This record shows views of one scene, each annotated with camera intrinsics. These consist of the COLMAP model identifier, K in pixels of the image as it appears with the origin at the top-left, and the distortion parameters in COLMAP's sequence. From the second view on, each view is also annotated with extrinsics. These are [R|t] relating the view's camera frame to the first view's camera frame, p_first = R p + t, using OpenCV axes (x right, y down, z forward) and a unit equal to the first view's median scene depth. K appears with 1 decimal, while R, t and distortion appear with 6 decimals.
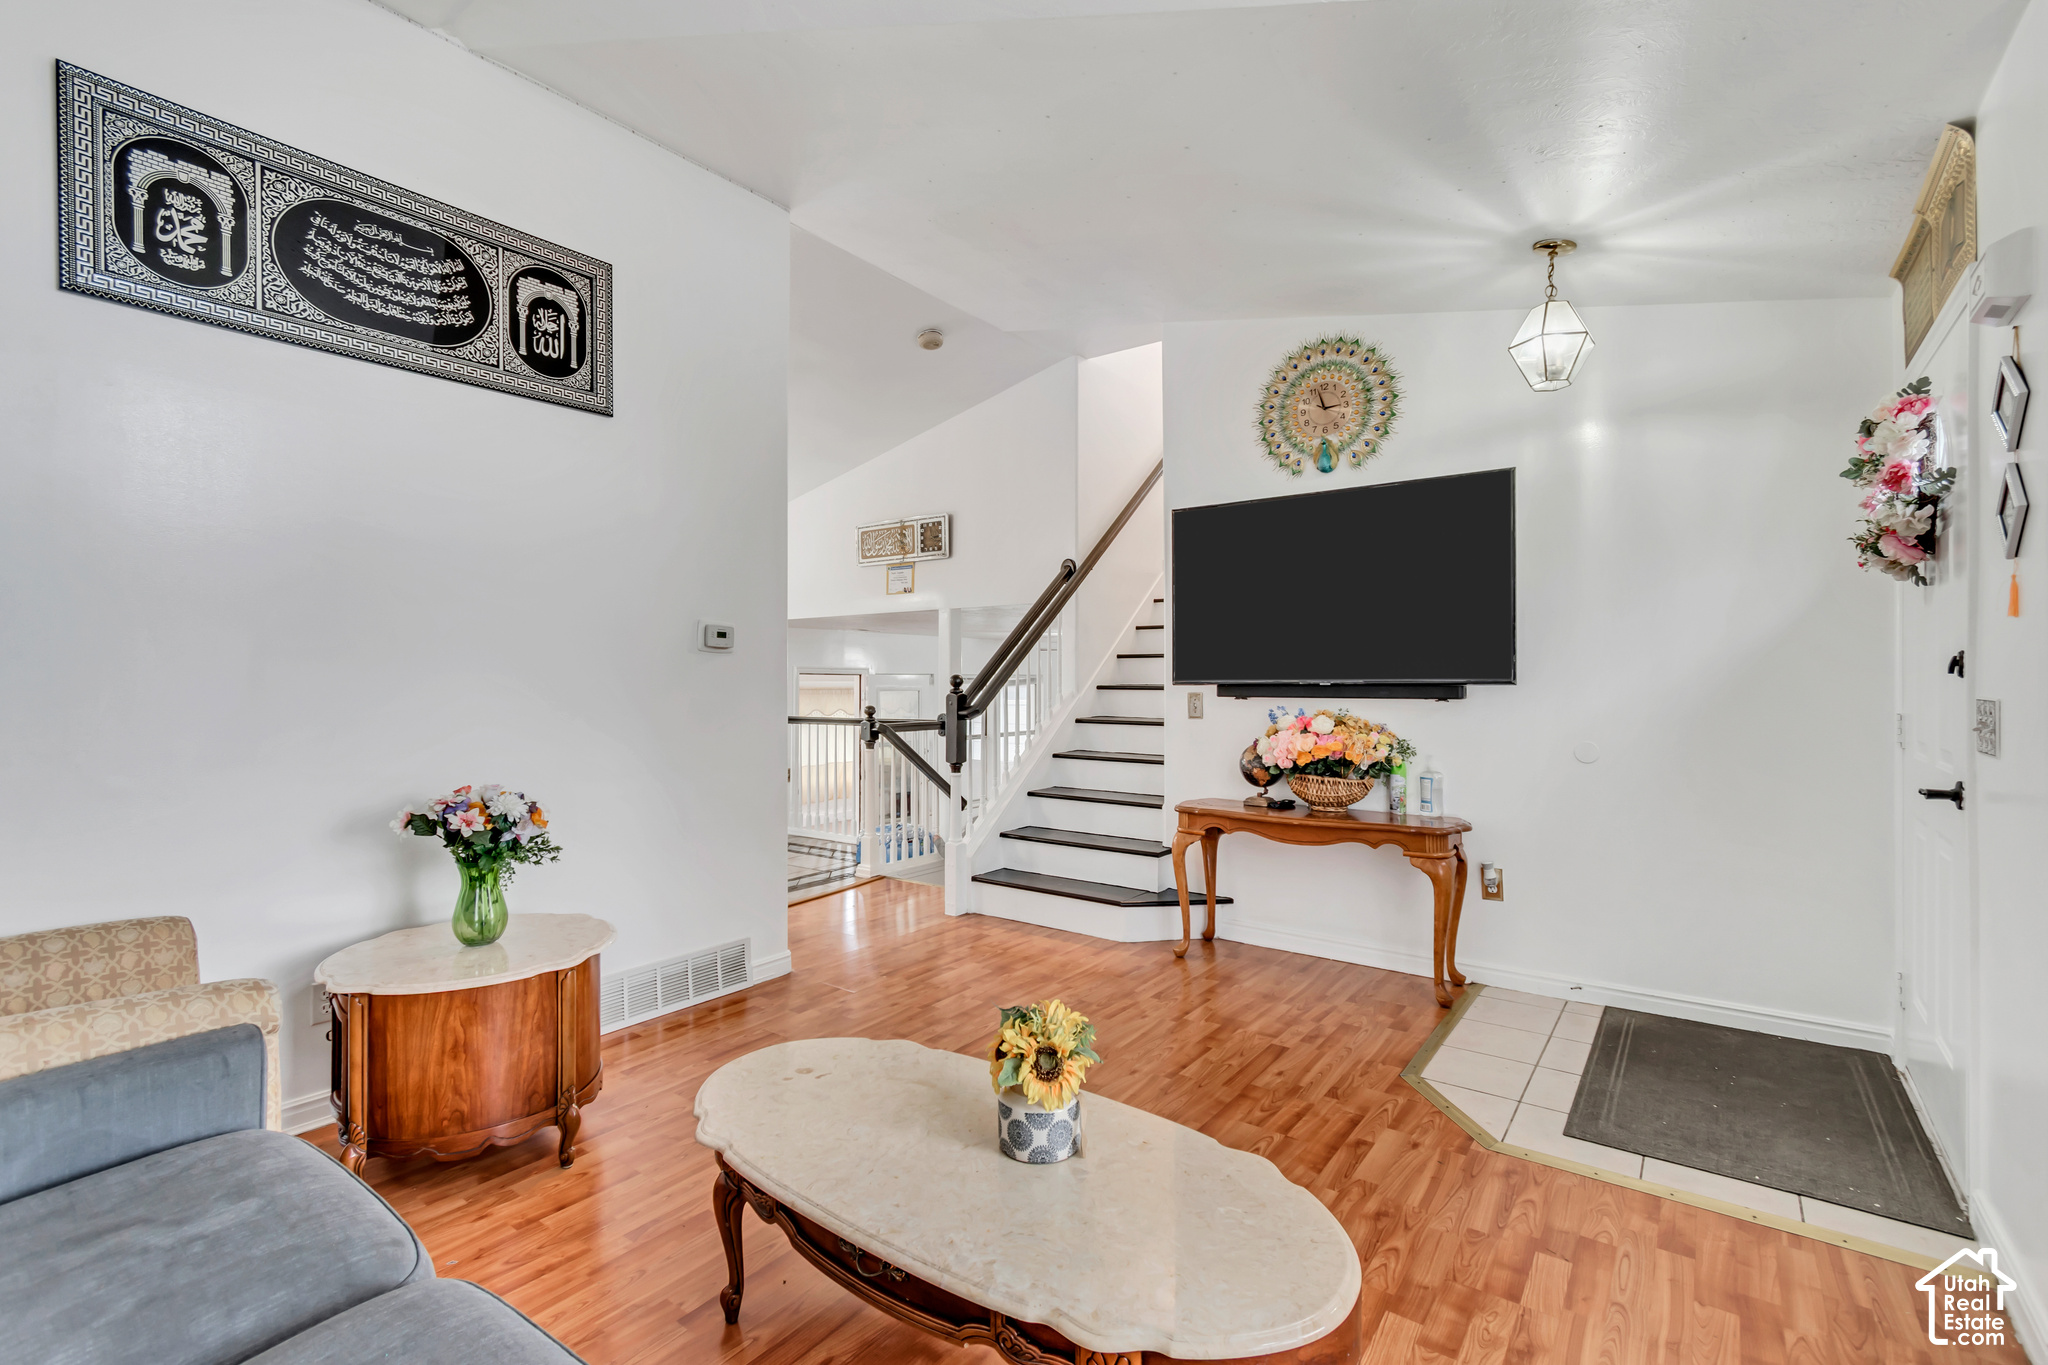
lens RADIAL K [[908.1, 0, 1038.0], [0, 908.1, 691.5], [0, 0, 1]] dist [0.007060, -0.001062]
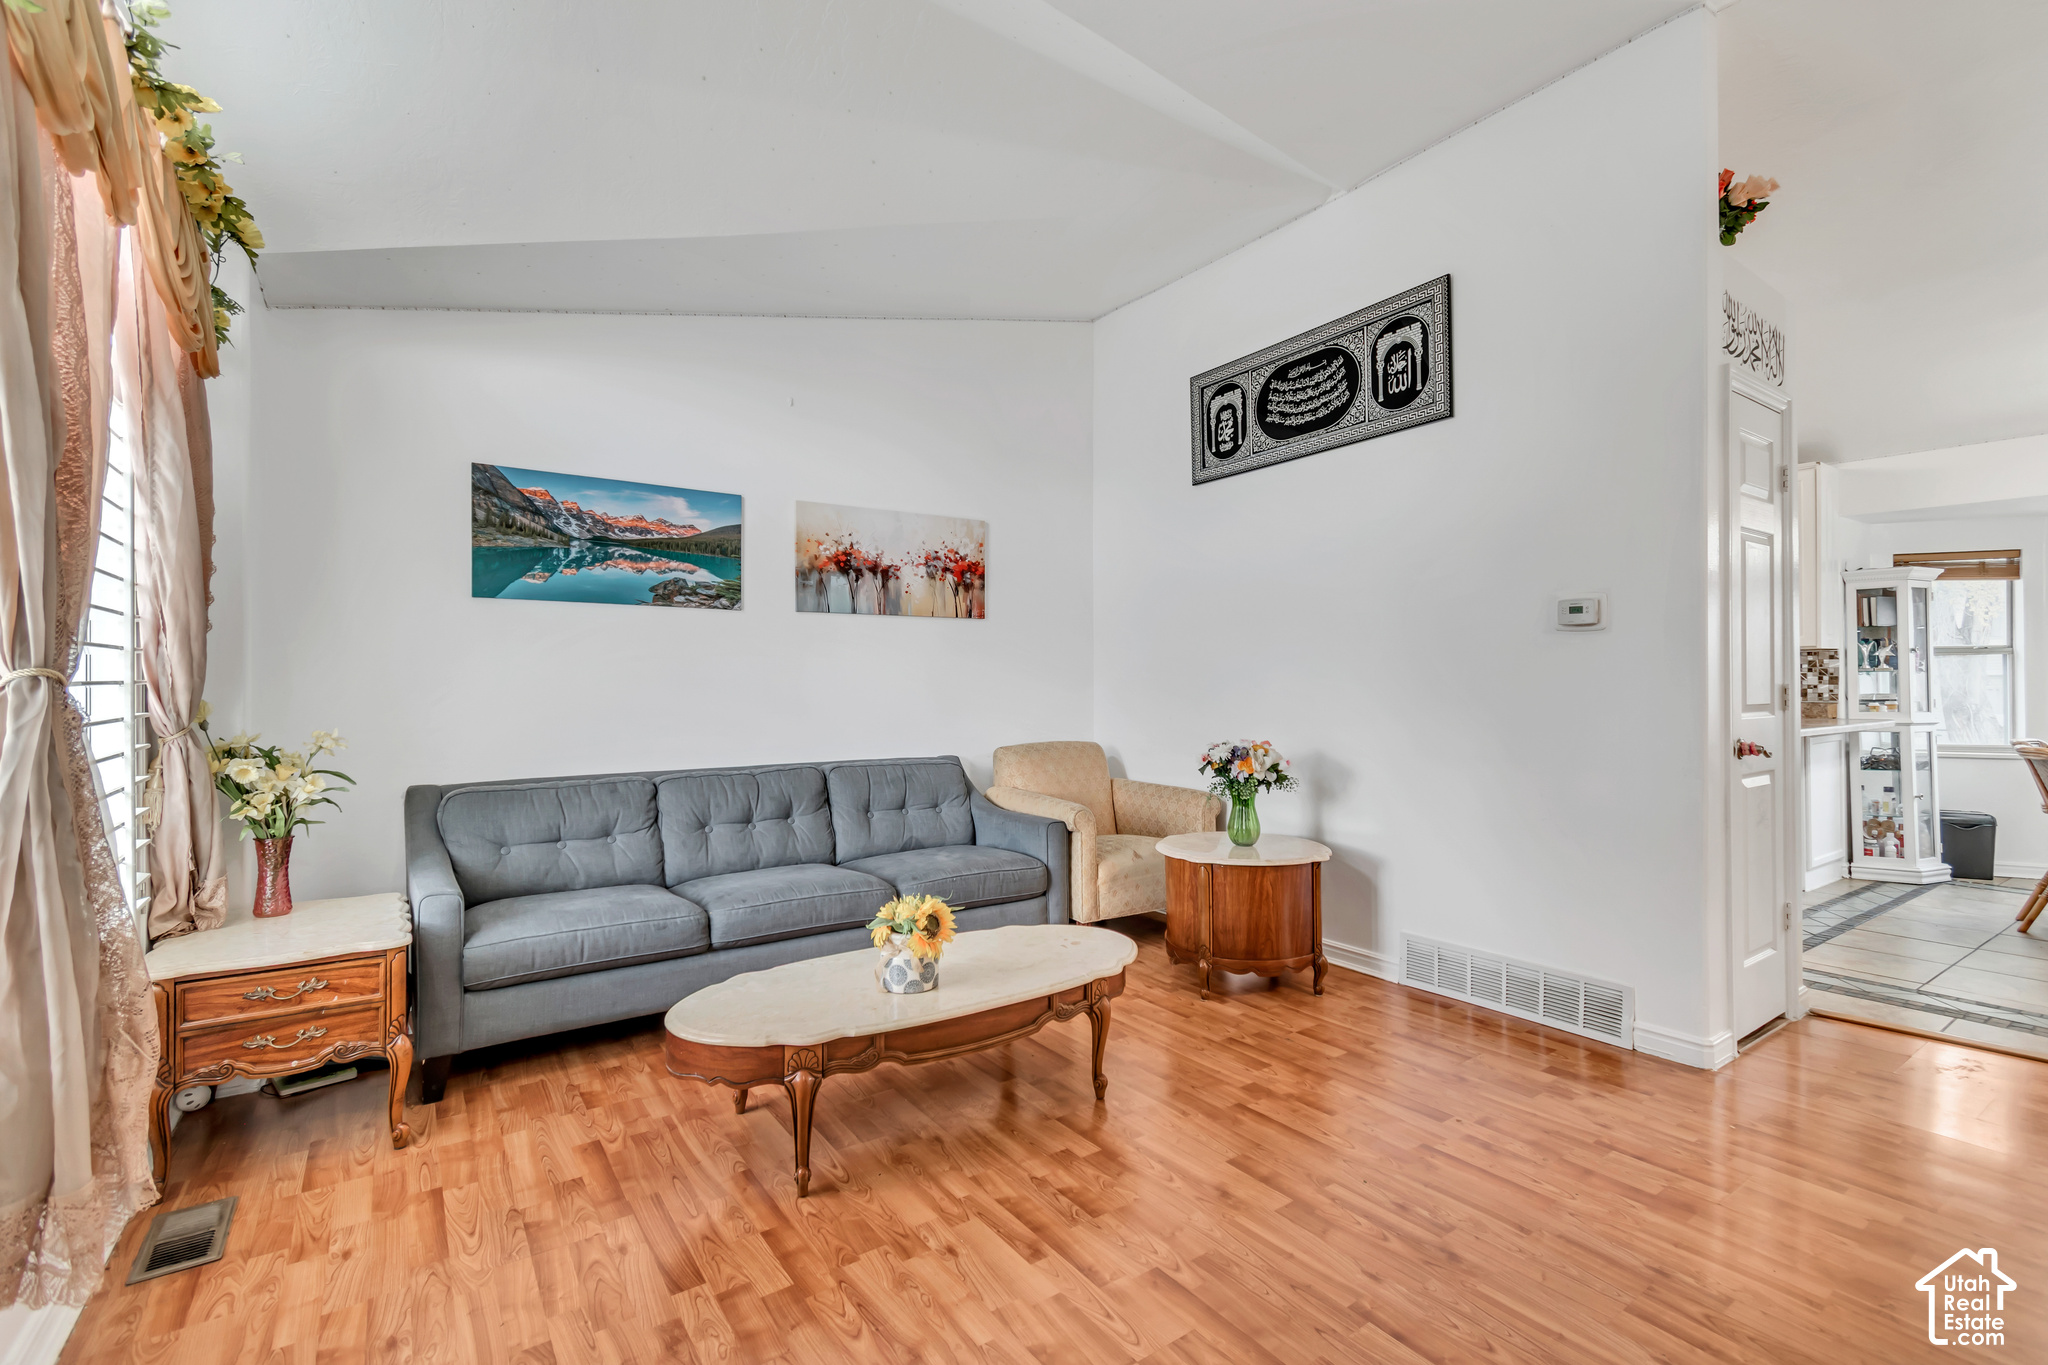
lens RADIAL K [[908.1, 0, 1016.4], [0, 908.1, 683.9], [0, 0, 1]] dist [0.007060, -0.001062]
pose [[-0.323239, 0.006452, -0.946295, 0.809244], [0.000390, 0.999978, 0.006685, 0.001038], [0.946317, 0.001792, -0.323235, 1.003486]]
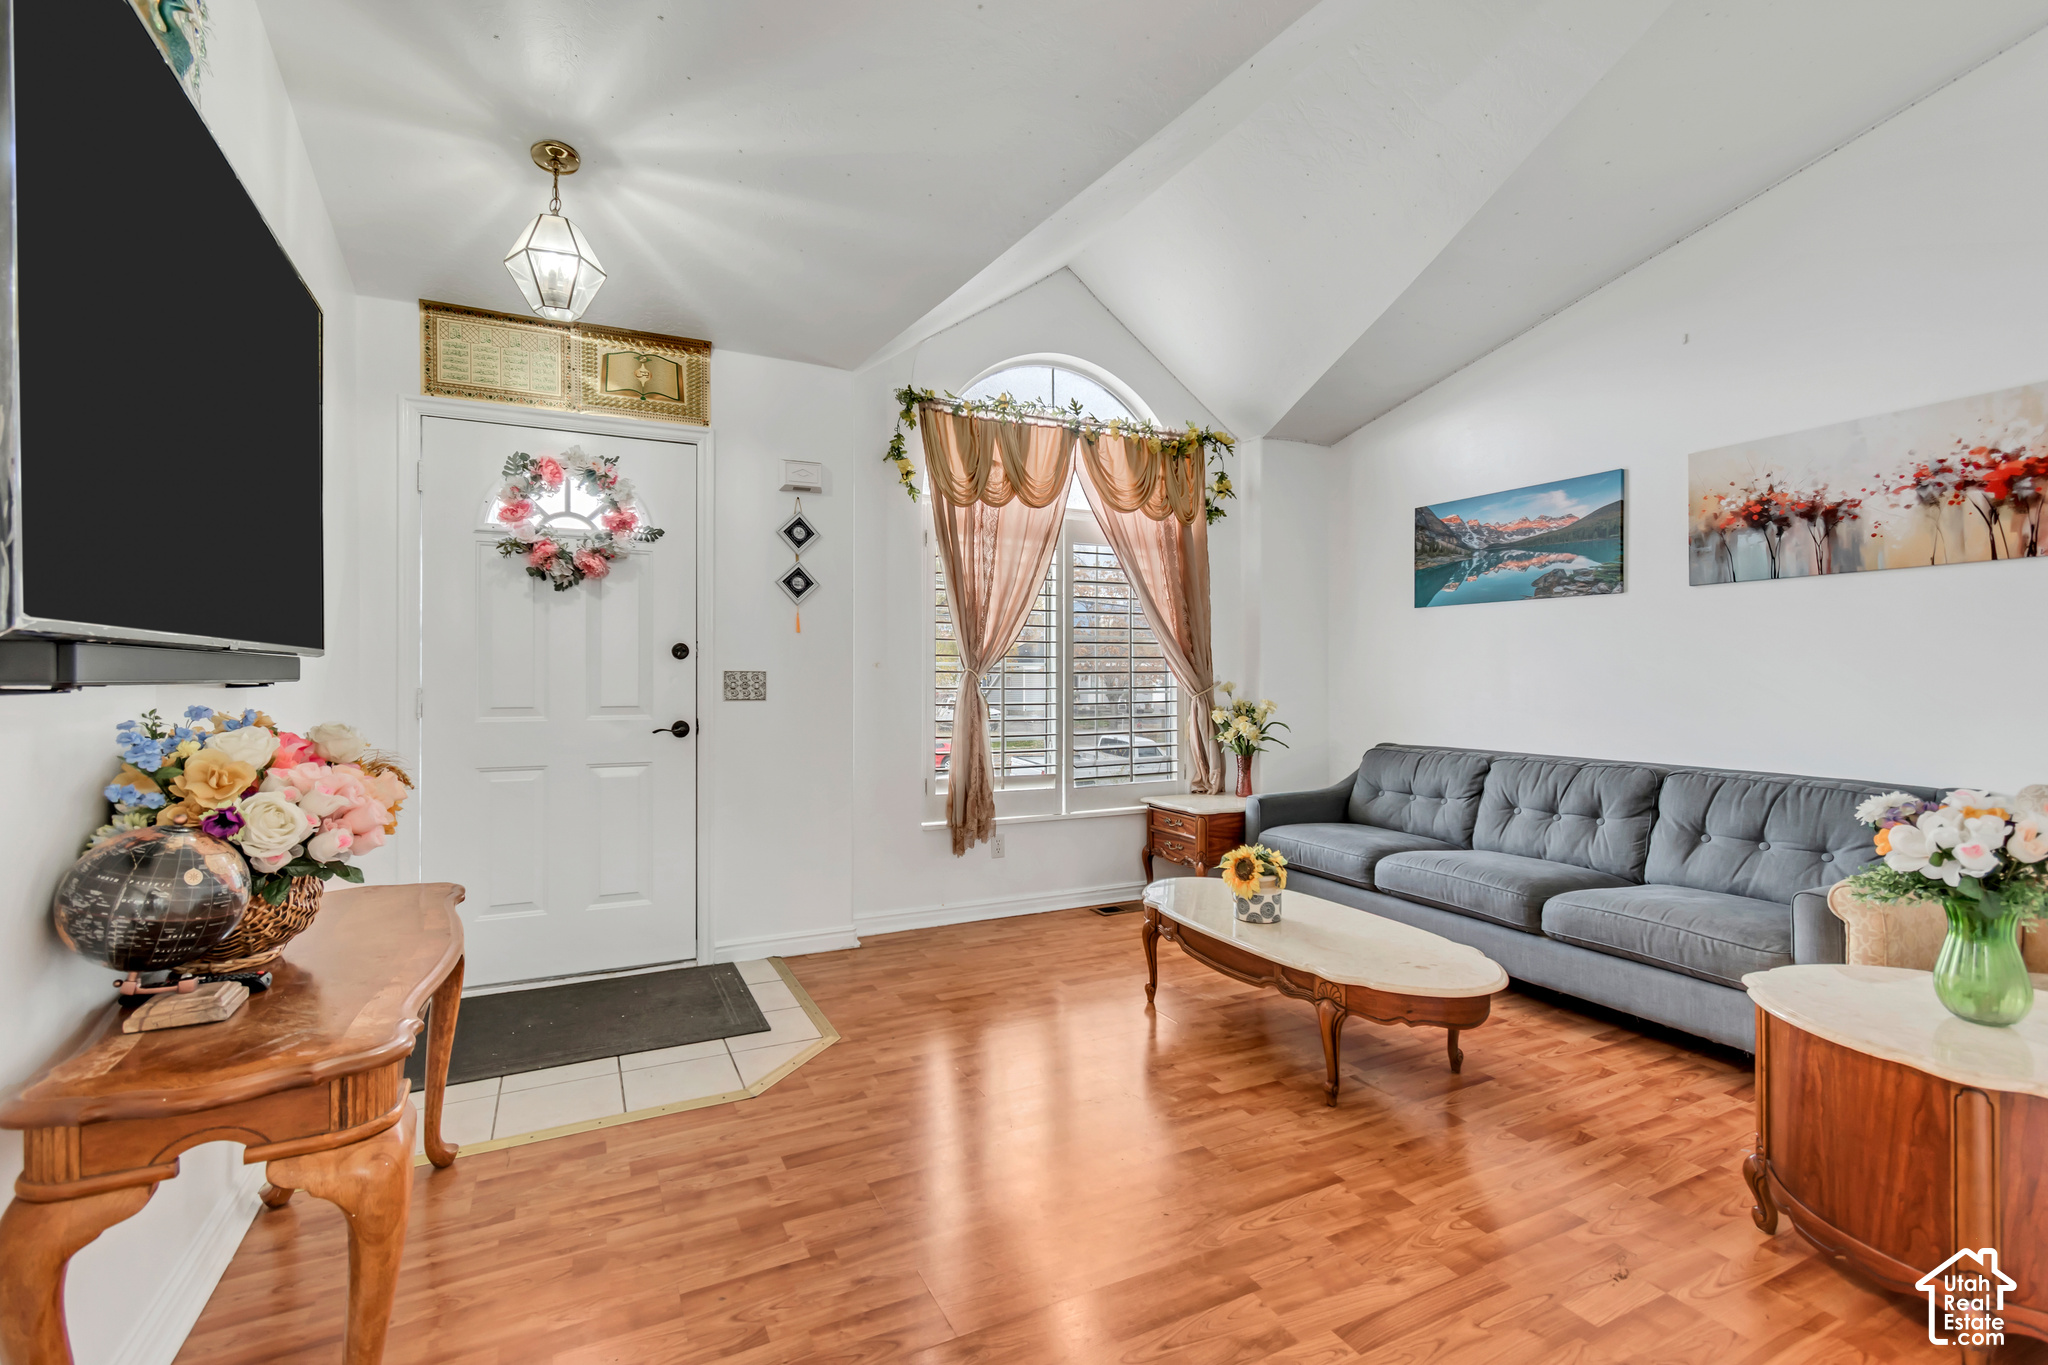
lens RADIAL K [[908.1, 0, 1028.2], [0, 908.1, 670.9], [0, 0, 1]] dist [0.007060, -0.001062]
pose [[-0.895799, 0.005155, 0.444429, -0.244587], [0.003571, 0.999984, -0.004401, 0.011152], [-0.444444, -0.002355, -0.895803, 1.721113]]
